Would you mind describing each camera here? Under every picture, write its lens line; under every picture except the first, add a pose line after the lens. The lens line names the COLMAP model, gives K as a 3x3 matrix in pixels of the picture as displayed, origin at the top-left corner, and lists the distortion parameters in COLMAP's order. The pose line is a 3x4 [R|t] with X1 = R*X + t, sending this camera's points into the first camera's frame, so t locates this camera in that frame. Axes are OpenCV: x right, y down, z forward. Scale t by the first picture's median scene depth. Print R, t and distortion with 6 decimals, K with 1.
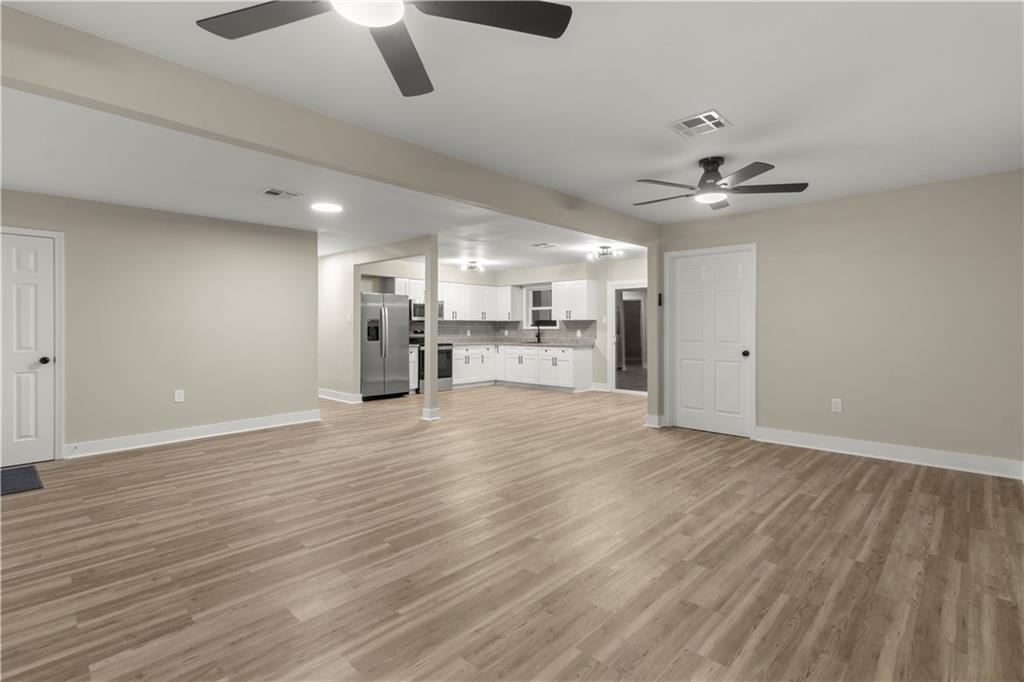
lens RADIAL K [[474.7, 0, 520.8], [0, 474.7, 328.3], [0, 0, 1]] dist [0.008549, -0.000838]
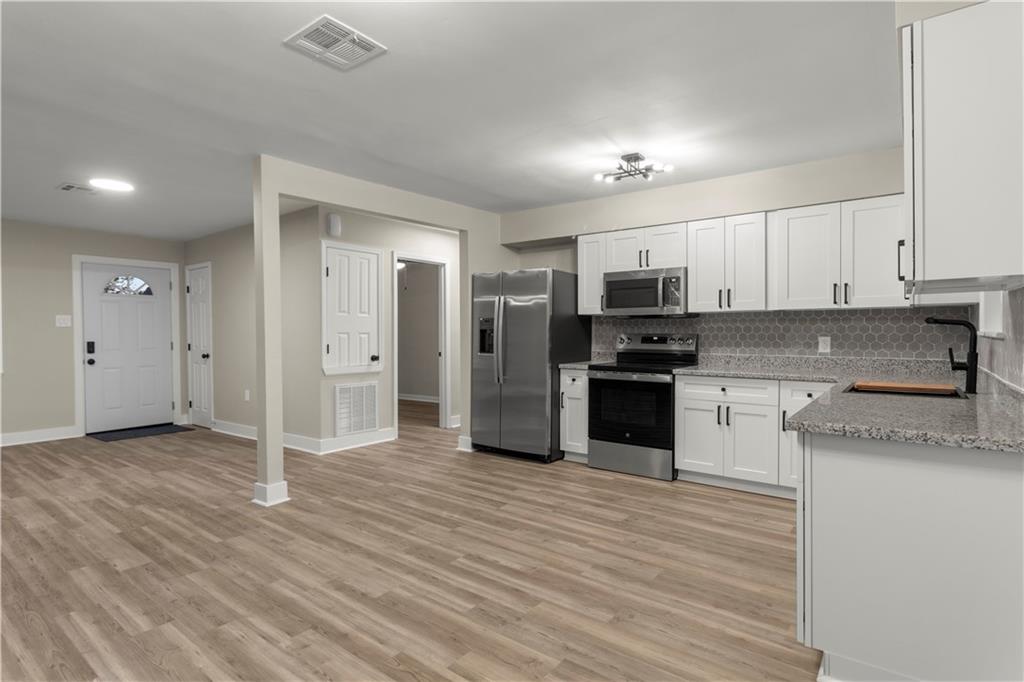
lens RADIAL K [[524.5, 0, 525.2], [0, 524.5, 337.9], [0, 0, 1]] dist [0.001322, -0.001072]
pose [[0.112404, 0.015480, -0.993542, 0.344337], [0.003452, 0.999867, 0.015969, -0.002810], [0.993657, -0.005224, 0.112335, 0.971709]]
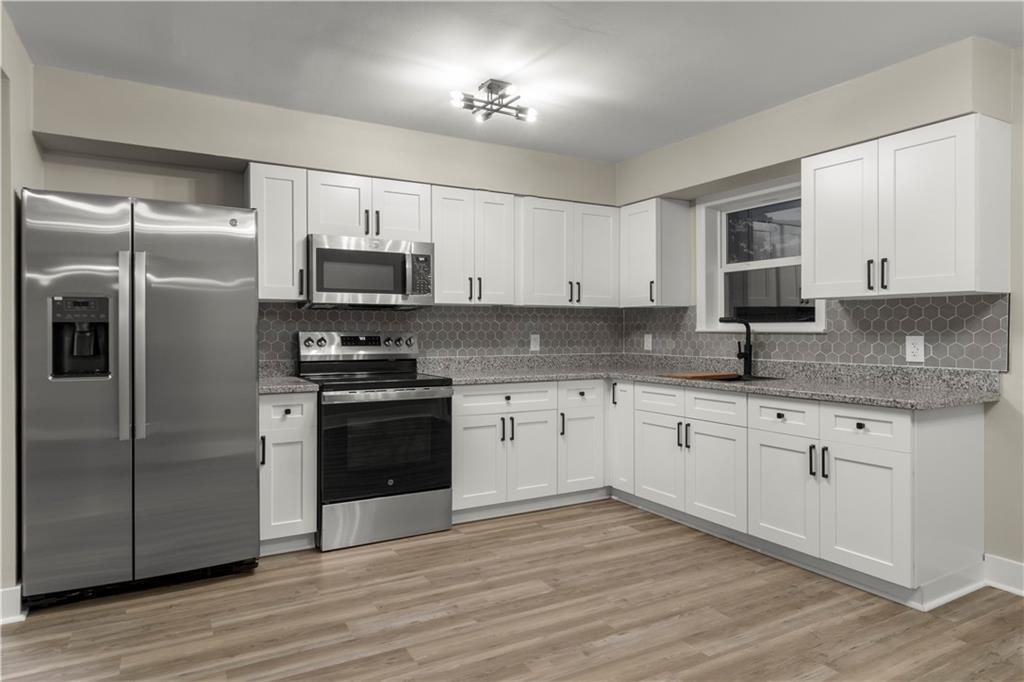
lens RADIAL K [[624.4, 0, 524.3], [0, 624.4, 333.4], [0, 0, 1]] dist [-0.000360, 0.001913]
pose [[0.957680, 0.002319, -0.287824, 0.020001], [-0.000562, 0.999981, 0.006186, 0.000580], [0.287833, -0.005763, 0.957663, 0.740544]]
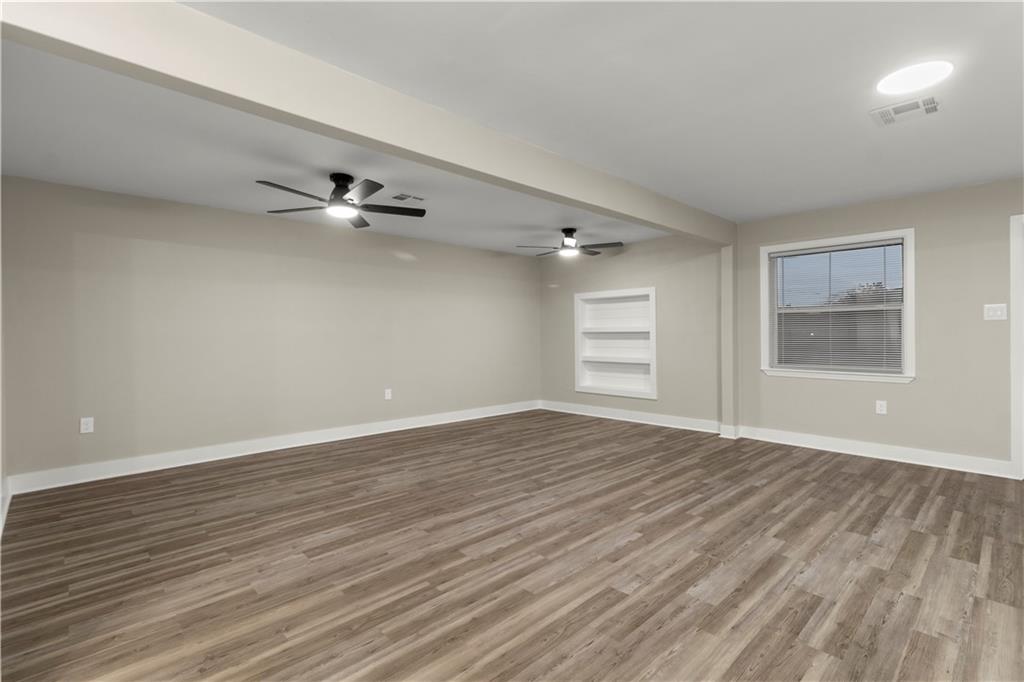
lens RADIAL K [[474.7, 0, 524.6], [0, 474.7, 333.5], [0, 0, 1]] dist [0.008549, -0.000838]
pose [[-0.999005, 0.011386, 0.043112, -0.021443], [0.011373, 0.999935, -0.000544, -0.000701], [-0.043115, -0.000054, -0.999070, 0.913213]]
